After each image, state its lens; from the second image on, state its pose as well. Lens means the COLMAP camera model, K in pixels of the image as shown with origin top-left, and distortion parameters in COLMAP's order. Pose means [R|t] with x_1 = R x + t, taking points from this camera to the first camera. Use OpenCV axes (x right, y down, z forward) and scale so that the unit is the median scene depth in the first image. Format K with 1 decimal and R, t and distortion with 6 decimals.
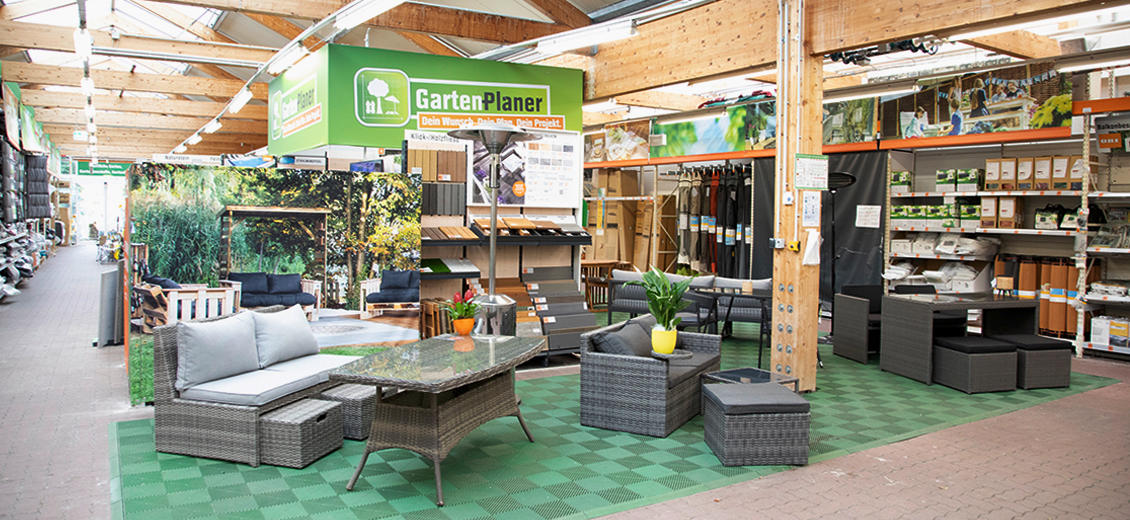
lens RADIAL K [[762.3, 0, 562.0], [0, 762.3, 241.8], [0, 0, 1]] dist [-0.095336, 0.015482]
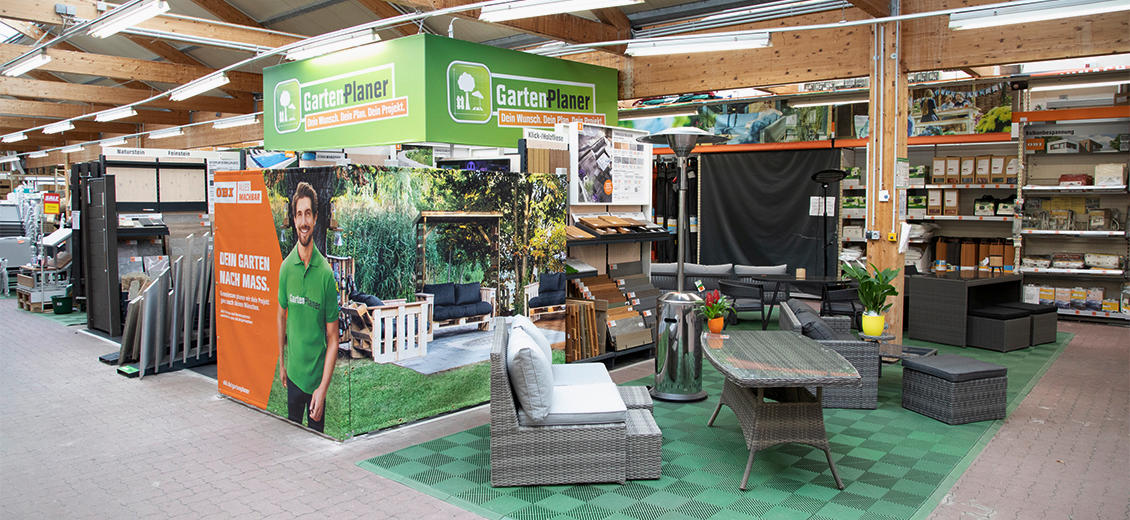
lens RADIAL K [[762.3, 0, 499.0], [0, 762.3, 250.8], [0, 0, 1]] dist [-0.095336, 0.015482]
pose [[0.956392, -0.035610, 0.289908, -0.498181], [0.026651, 0.999039, 0.034793, -0.024023], [-0.290869, -0.025549, 0.956422, 0.067709]]
